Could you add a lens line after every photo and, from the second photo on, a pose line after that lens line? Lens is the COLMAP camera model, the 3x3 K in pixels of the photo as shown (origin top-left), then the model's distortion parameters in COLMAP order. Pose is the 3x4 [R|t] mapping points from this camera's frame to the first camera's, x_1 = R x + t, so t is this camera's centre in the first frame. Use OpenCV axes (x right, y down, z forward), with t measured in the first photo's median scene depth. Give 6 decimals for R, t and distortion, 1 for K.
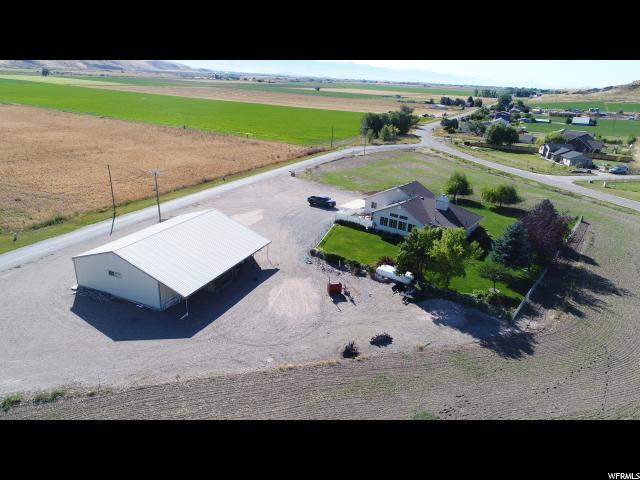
lens RADIAL K [[442.1, 0, 320.0], [0, 442.1, 240.0], [0, 0, 1]] dist [0.010195, 0.002387]
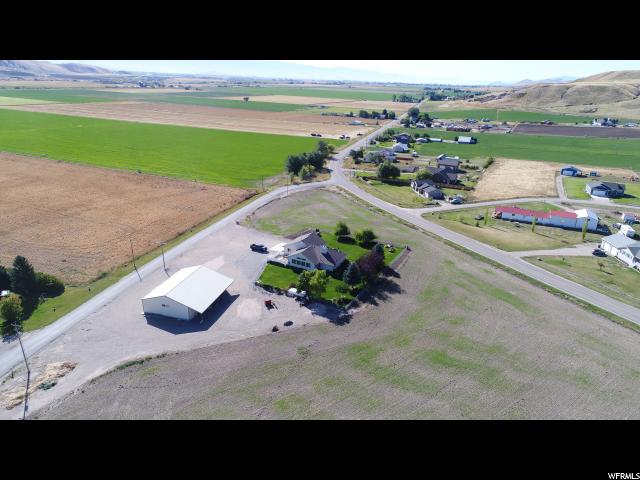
lens RADIAL K [[442.1, 0, 320.0], [0, 442.1, 240.0], [0, 0, 1]] dist [0.010195, 0.002387]
pose [[0.988084, -0.069947, 0.137100, 0.006040], [0.069423, 0.997550, 0.008602, -0.124352], [-0.137366, 0.001019, 0.990520, -0.743122]]
